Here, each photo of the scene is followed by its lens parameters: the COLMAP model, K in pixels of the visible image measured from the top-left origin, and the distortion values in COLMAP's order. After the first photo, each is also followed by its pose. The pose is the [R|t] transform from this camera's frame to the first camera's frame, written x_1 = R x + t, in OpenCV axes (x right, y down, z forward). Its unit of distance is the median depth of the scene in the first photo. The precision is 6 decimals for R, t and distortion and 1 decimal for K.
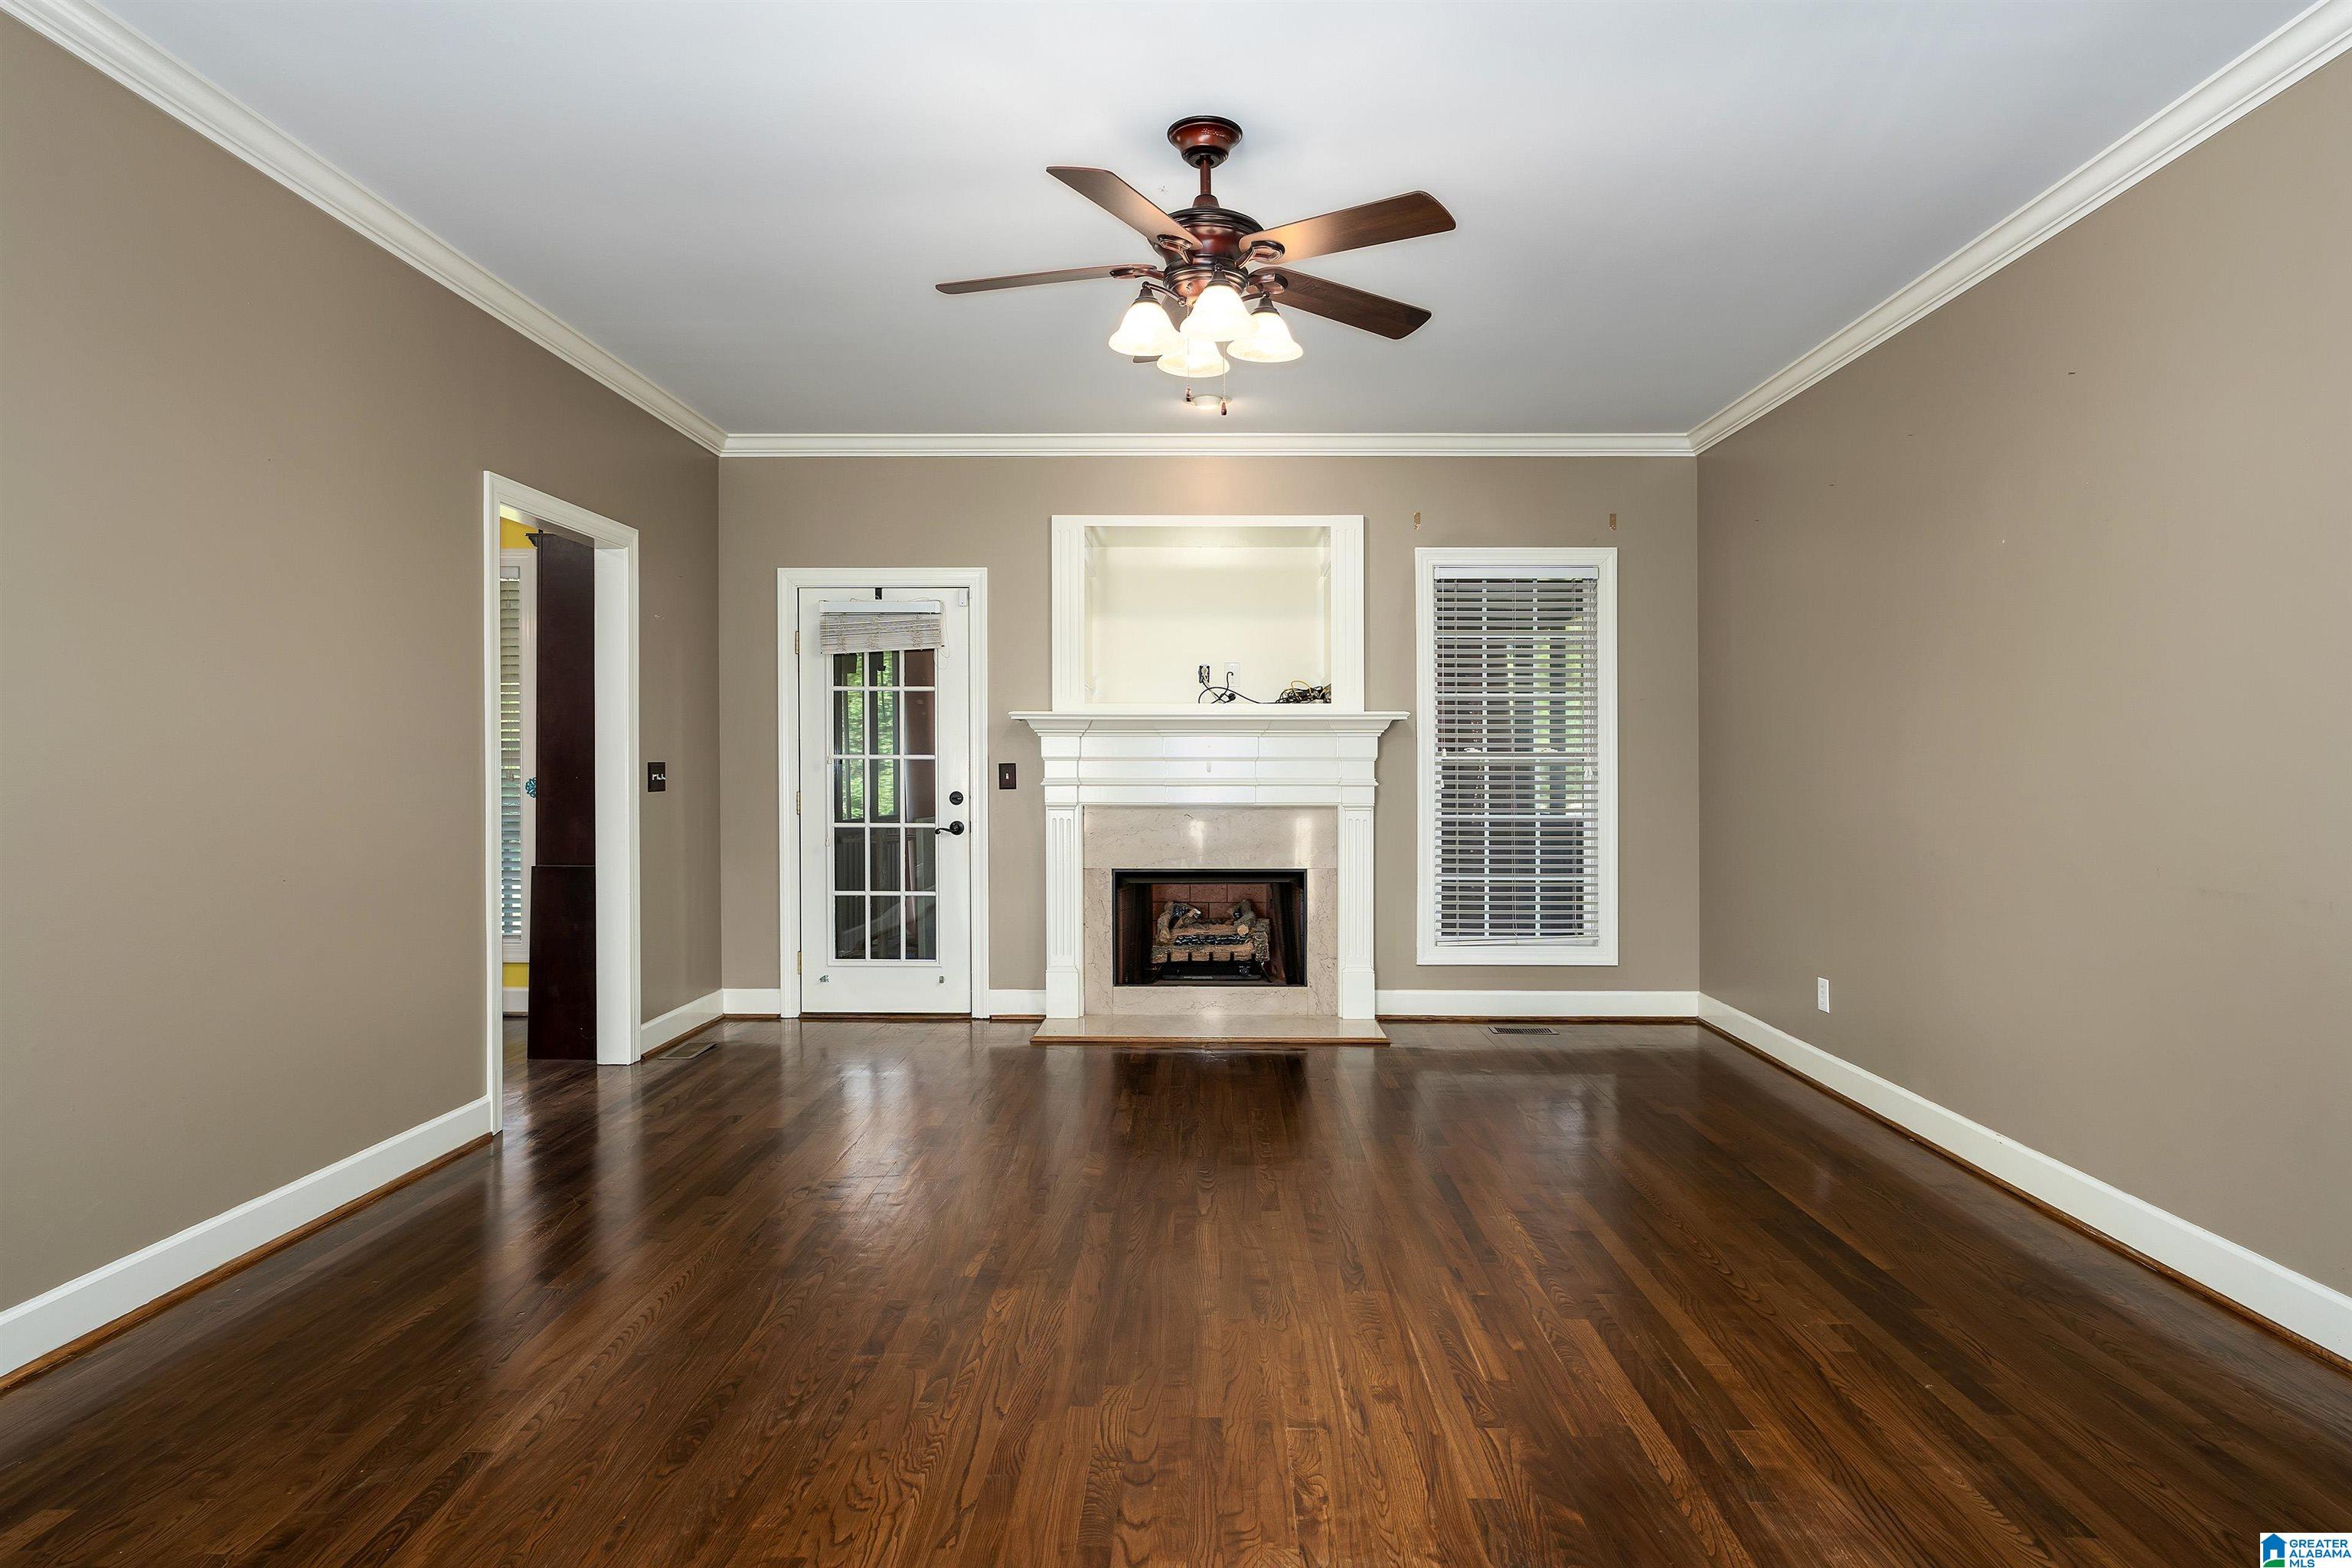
lens RADIAL K [[1310.6, 0, 1186.5], [0, 1310.6, 777.0], [0, 0, 1]] dist [-0.022854, 0.022114]
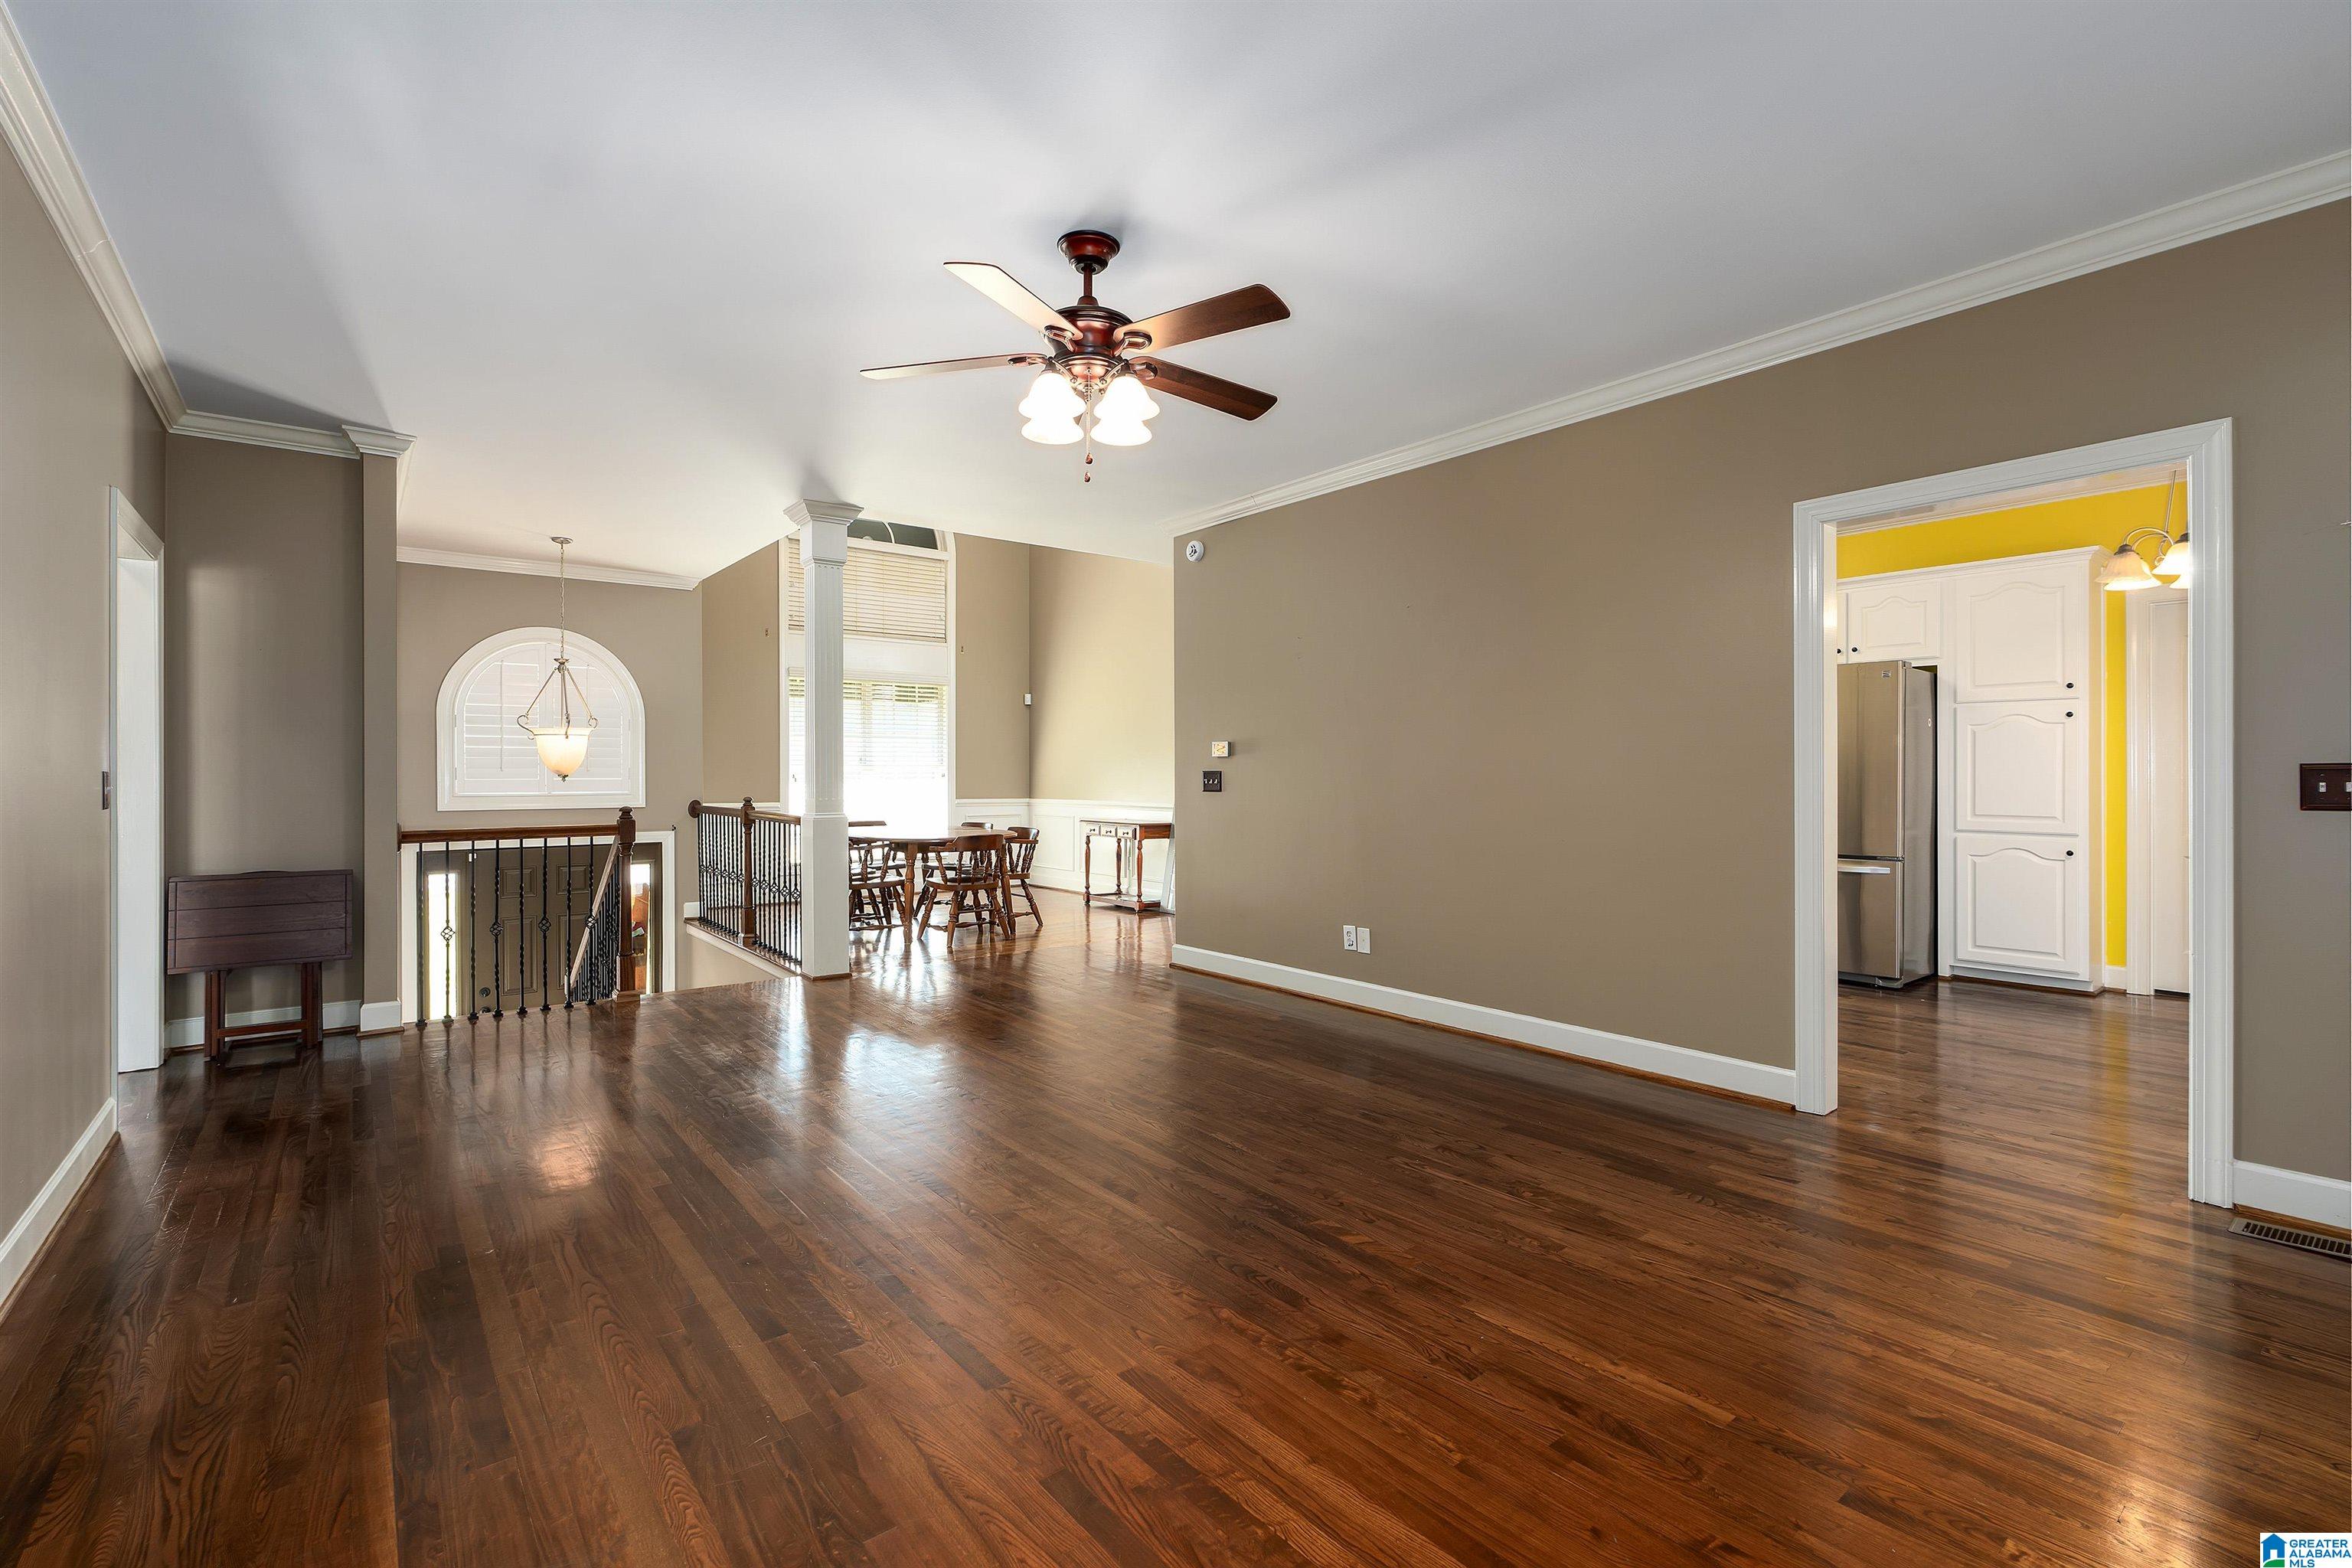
lens RADIAL K [[1038.6, 0, 1171.8], [0, 1038.6, 775.3], [0, 0, 1]] dist [-0.009480, 0.000279]
pose [[-0.775583, -0.001144, -0.631245, 0.286231], [-0.005287, 0.999975, 0.004684, -0.003961], [0.631223, 0.006971, -0.775570, 0.918293]]
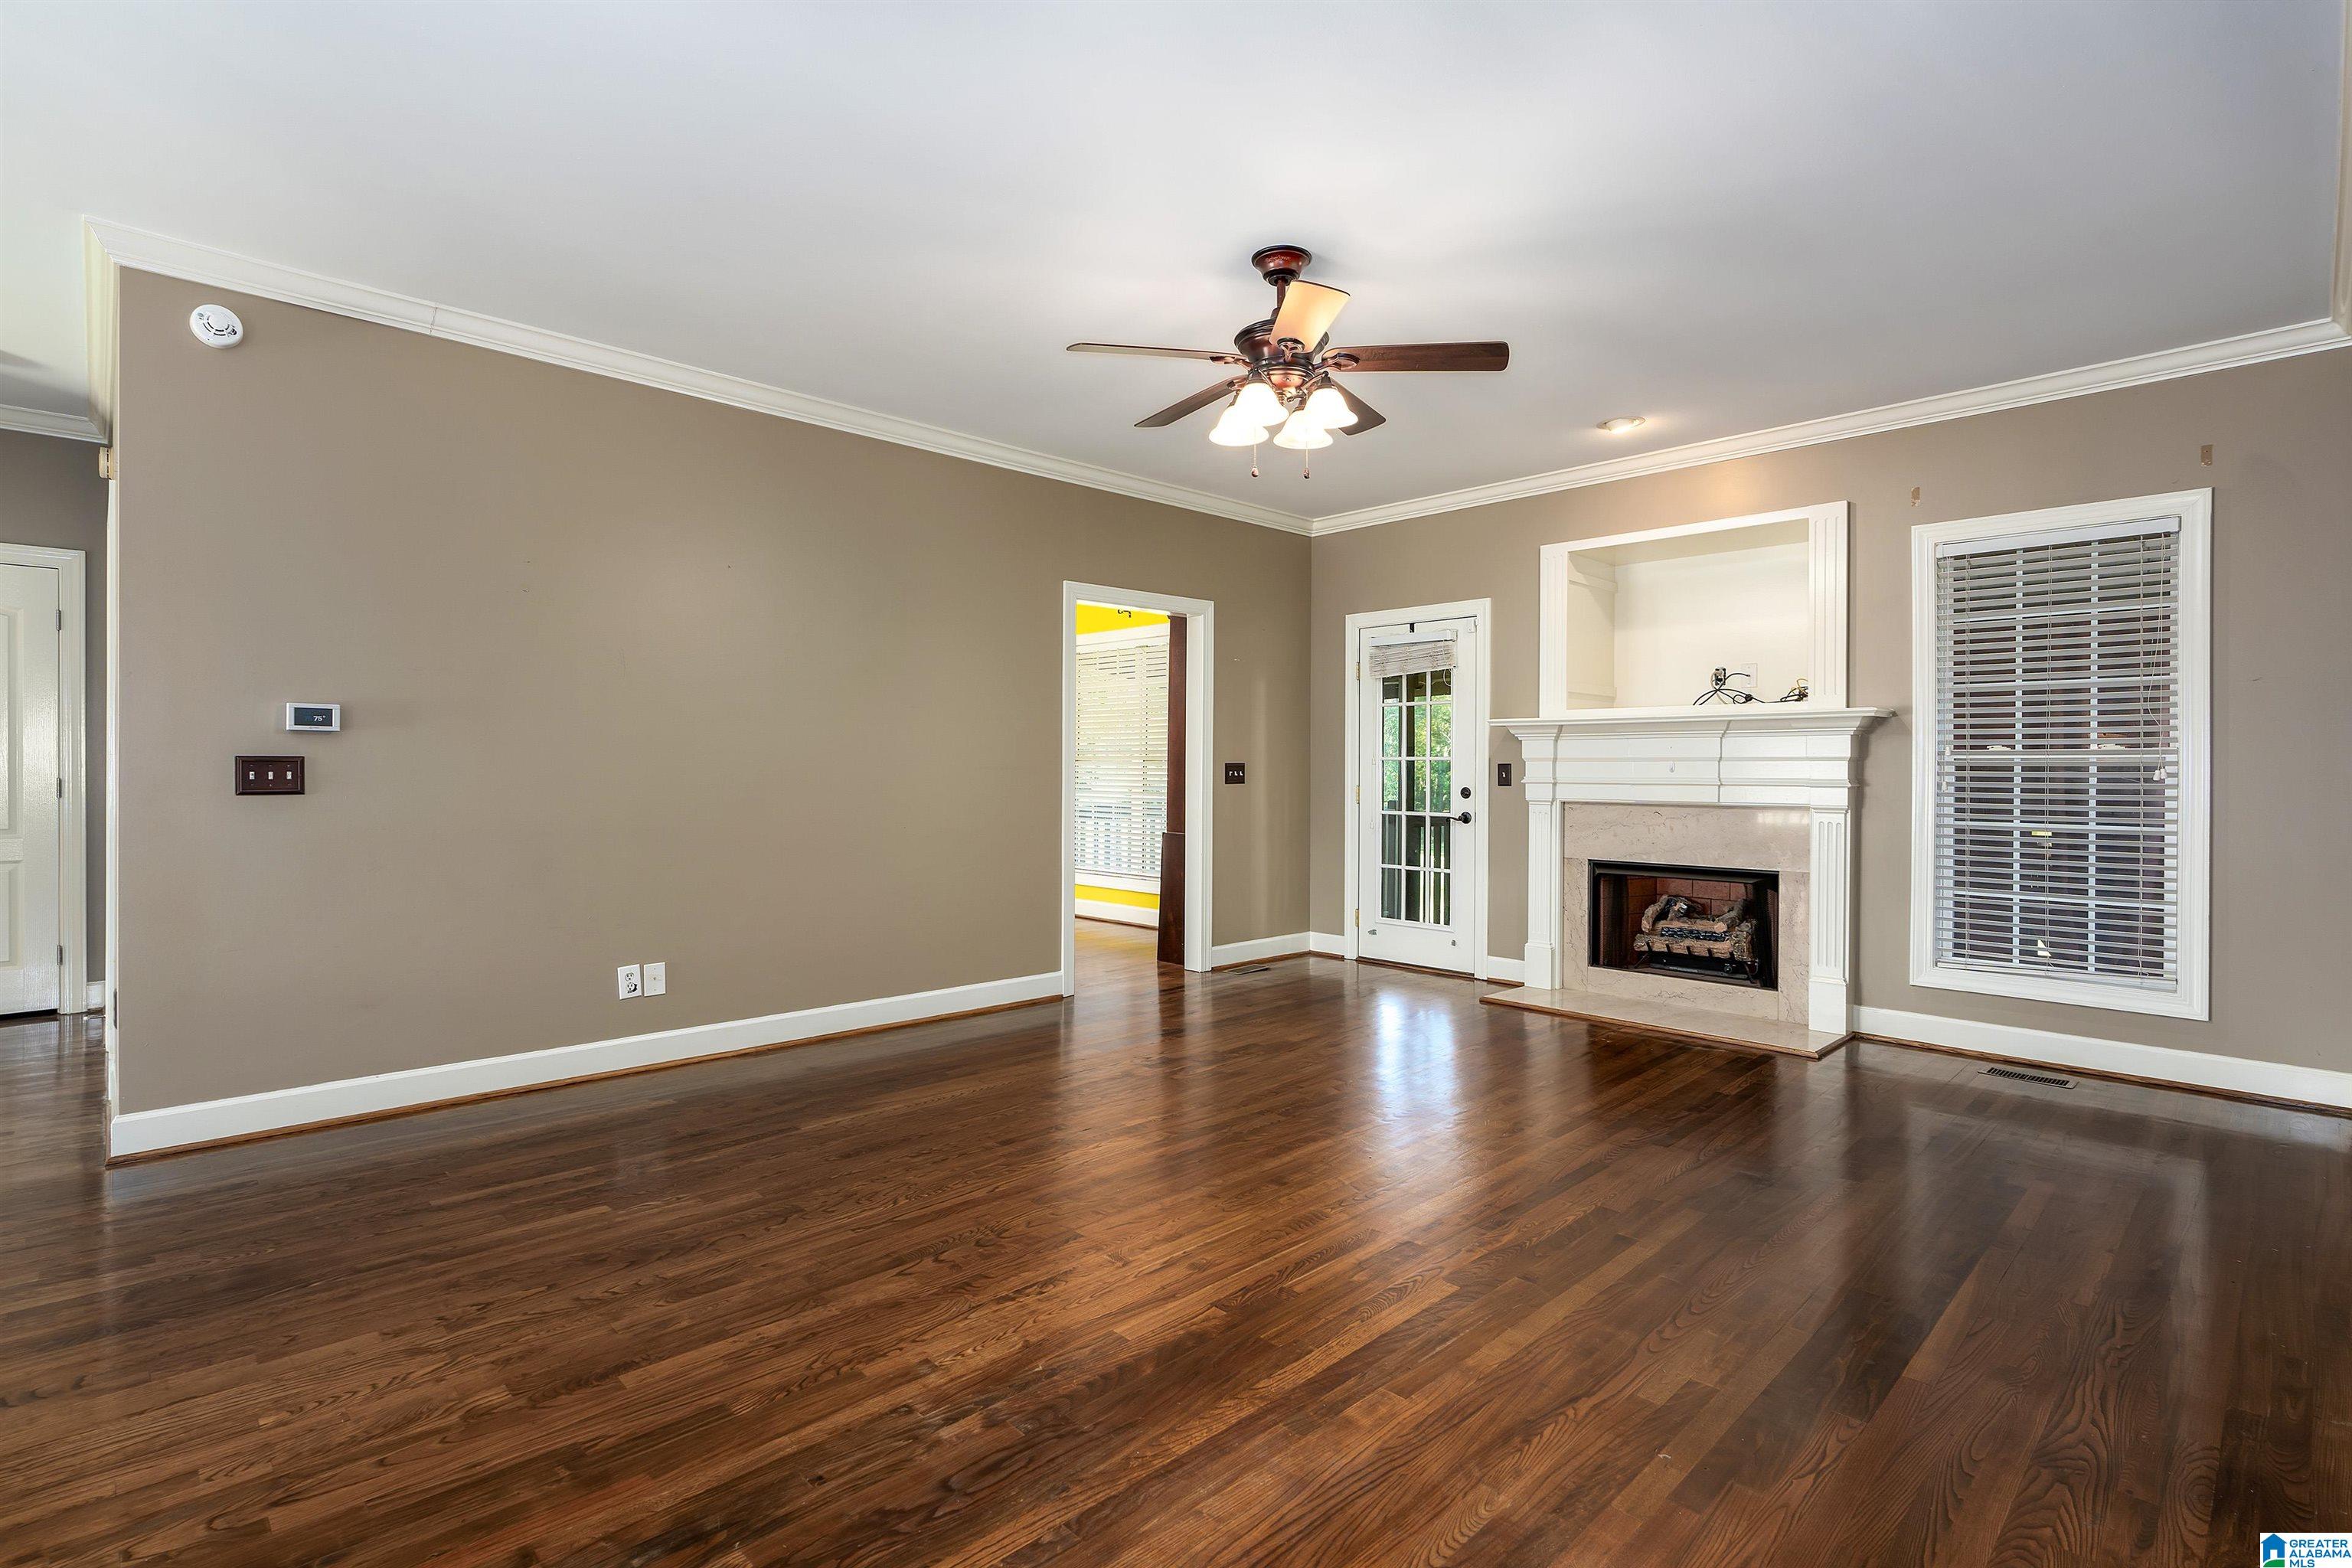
lens RADIAL K [[1113.3, 0, 1178.7], [0, 1113.3, 772.6], [0, 0, 1]] dist [-0.004374, -0.000839]
pose [[0.707019, 0.004360, -0.707181, 0.360521], [-0.008468, 0.999962, -0.002300, 0.002252], [0.707144, 0.007615, 0.707029, 0.093489]]
